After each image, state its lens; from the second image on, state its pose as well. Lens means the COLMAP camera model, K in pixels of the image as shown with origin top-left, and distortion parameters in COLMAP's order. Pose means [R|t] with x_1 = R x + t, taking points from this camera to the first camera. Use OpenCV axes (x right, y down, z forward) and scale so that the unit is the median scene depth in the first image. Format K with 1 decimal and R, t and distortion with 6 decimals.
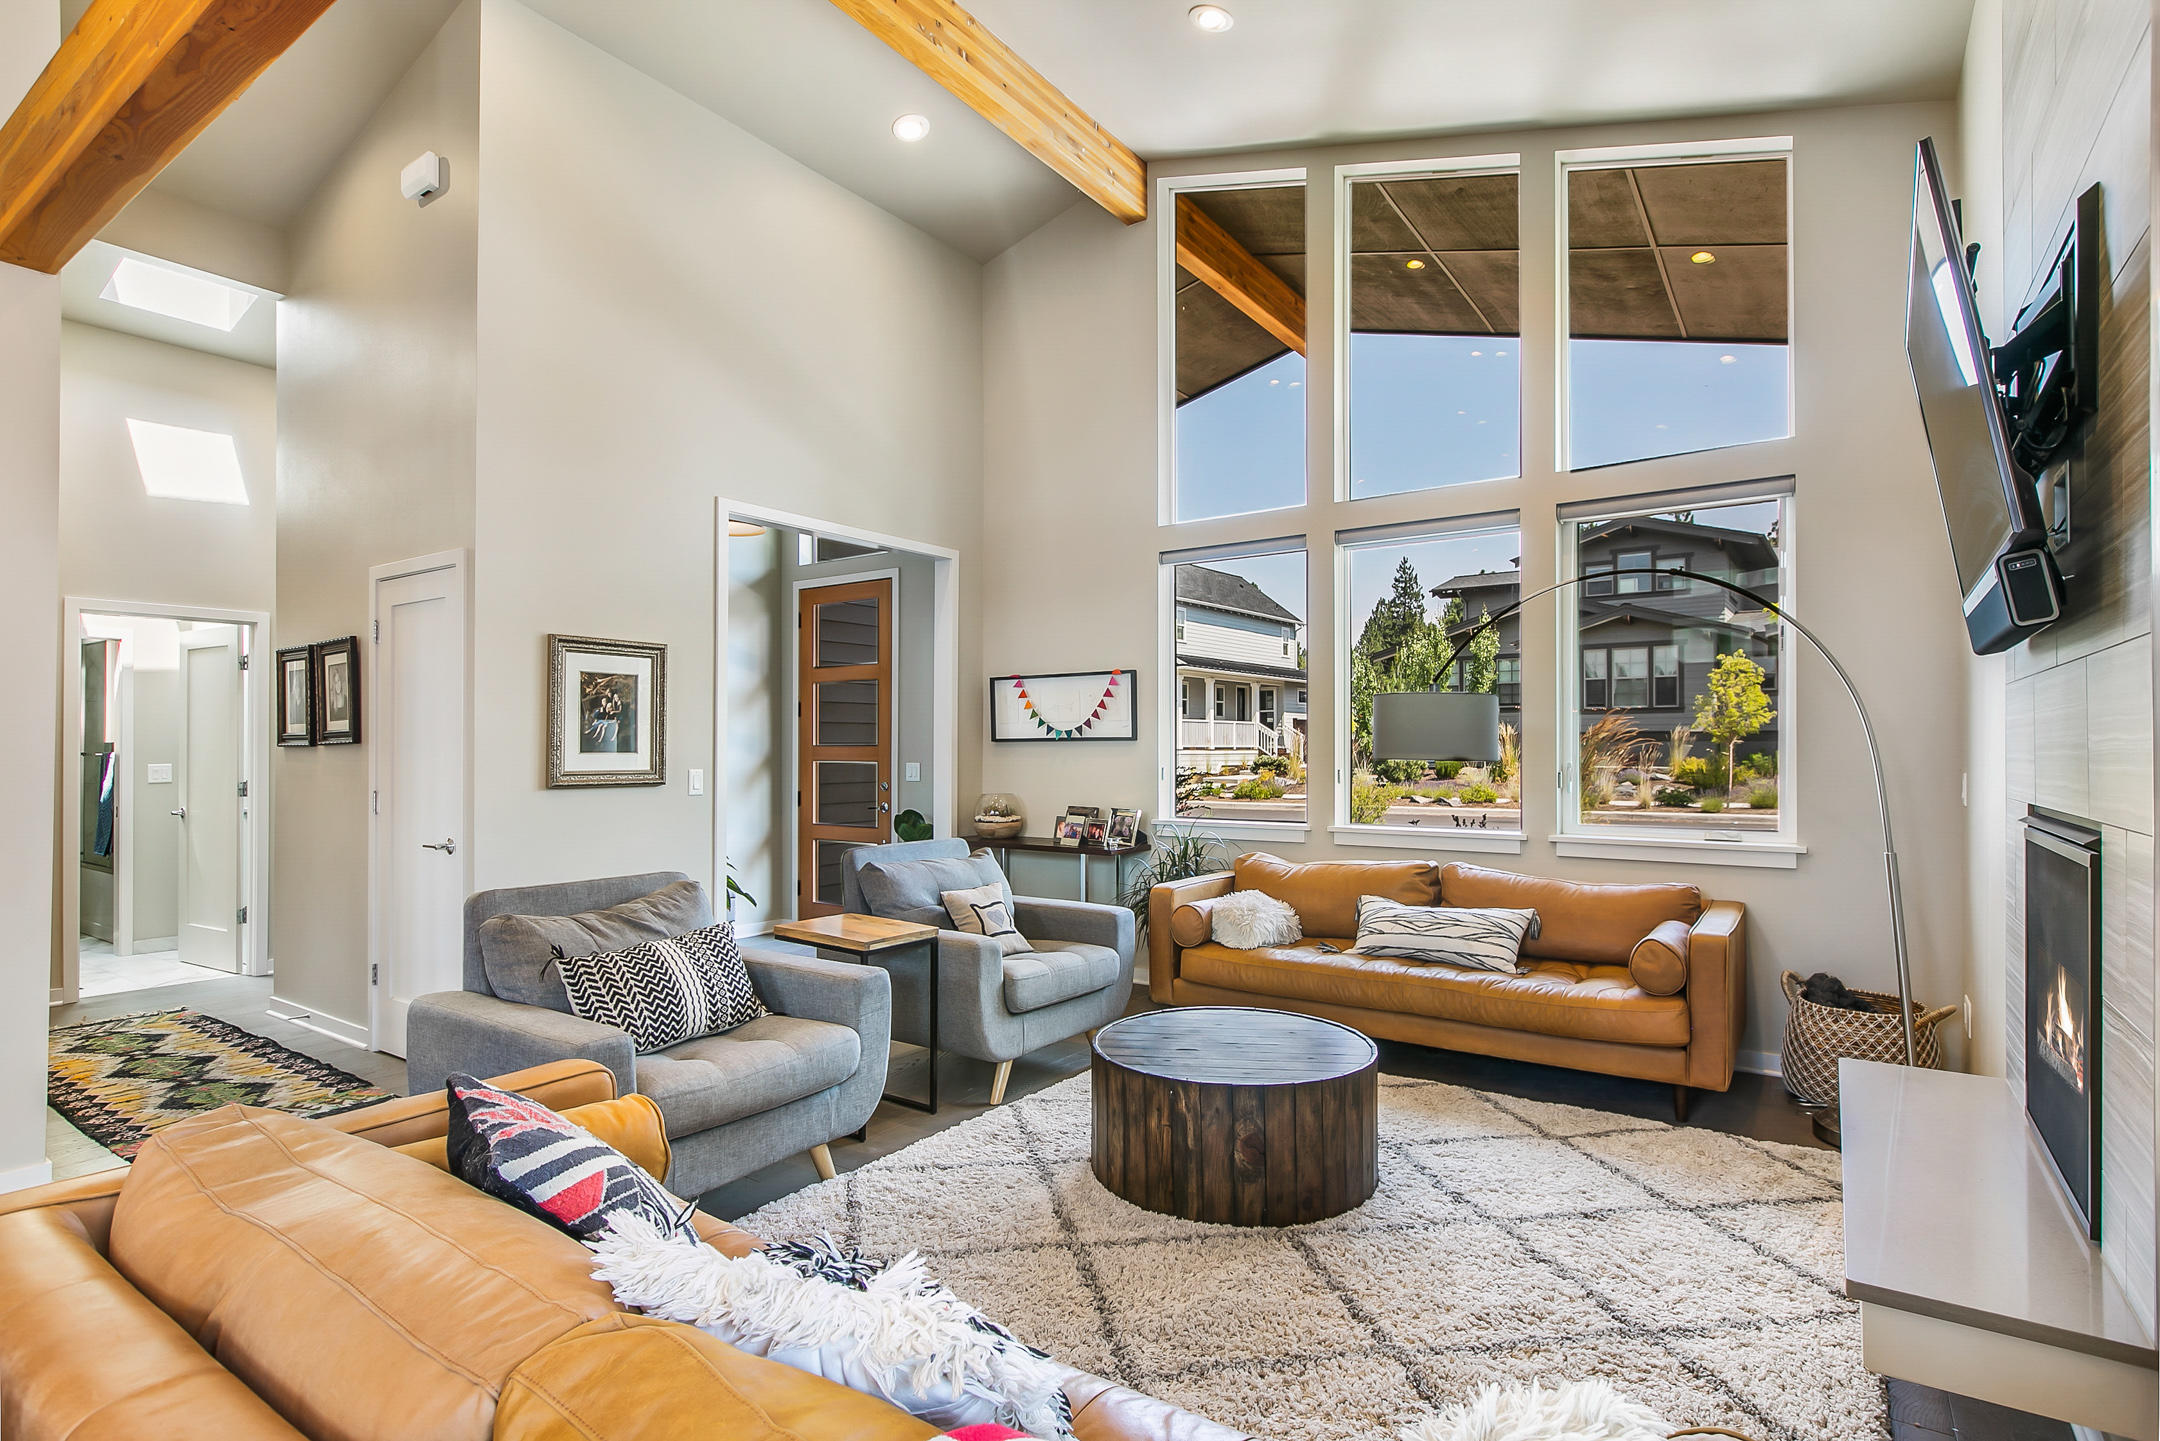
lens RADIAL K [[1074.6, 0, 1072.6], [0, 1074.6, 728.7], [0, 0, 1]] dist [-0.000997, -0.000268]
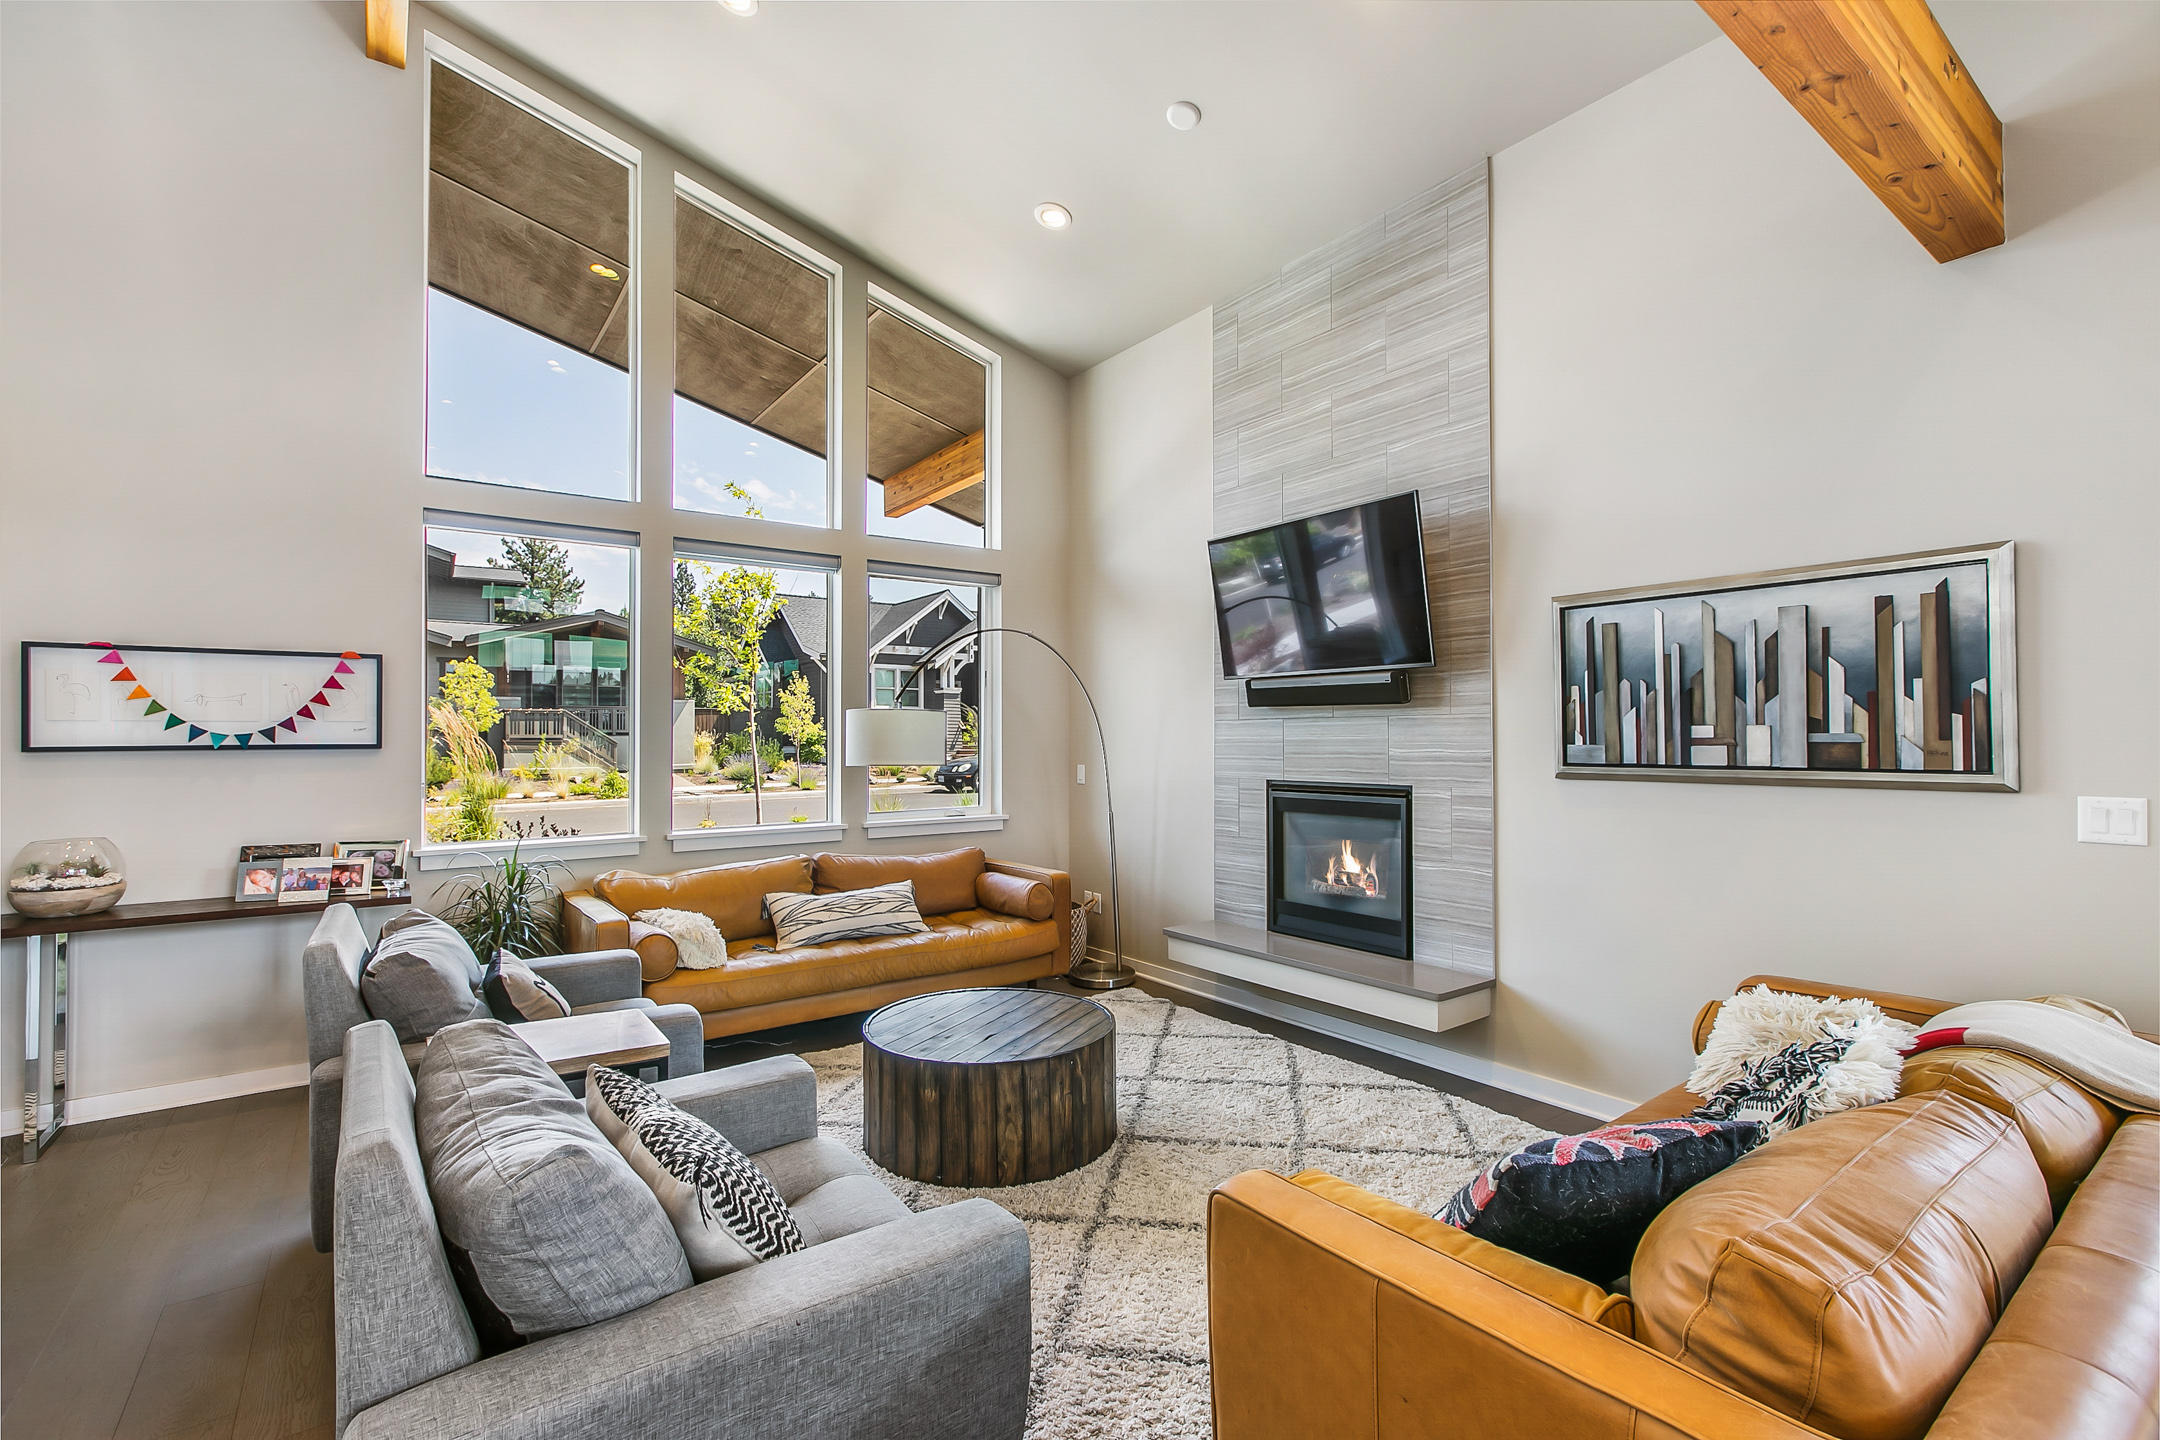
lens RADIAL K [[957.6, 0, 1064.4], [0, 957.6, 728.0], [0, 0, 1]] dist [0.000219, -0.000099]
pose [[0.321701, 0.011675, 0.946769, -0.419353], [-0.013796, 0.999876, -0.007642, -0.004989], [-0.946741, -0.010603, 0.321822, 0.325652]]
